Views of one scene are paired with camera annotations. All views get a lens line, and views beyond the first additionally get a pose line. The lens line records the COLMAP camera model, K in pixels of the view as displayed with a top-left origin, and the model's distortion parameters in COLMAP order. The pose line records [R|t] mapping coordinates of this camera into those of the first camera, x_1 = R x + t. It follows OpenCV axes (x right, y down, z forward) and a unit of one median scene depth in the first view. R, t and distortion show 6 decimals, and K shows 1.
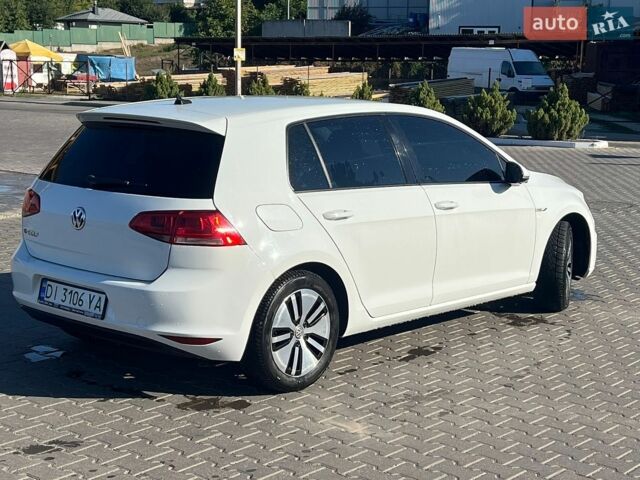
lens RADIAL K [[1117.2, 0, 320.2], [0, 1117.2, 240.4], [0, 0, 1]] dist [0.055053, 0.000000]
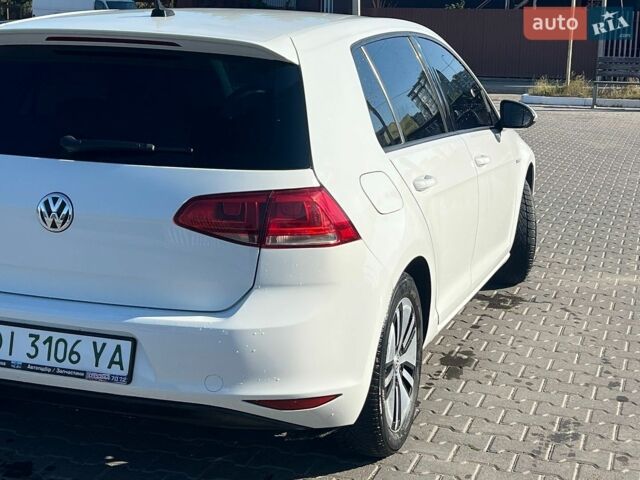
lens RADIAL K [[1117.2, 0, 322.5], [0, 1117.2, 240.9], [0, 0, 1]] dist [0.055053, 0.000000]
pose [[0.922323, -0.071367, 0.379774, -0.312608], [0.053146, 0.996886, 0.058262, -0.031650], [-0.382749, -0.033553, 0.923243, 0.418972]]
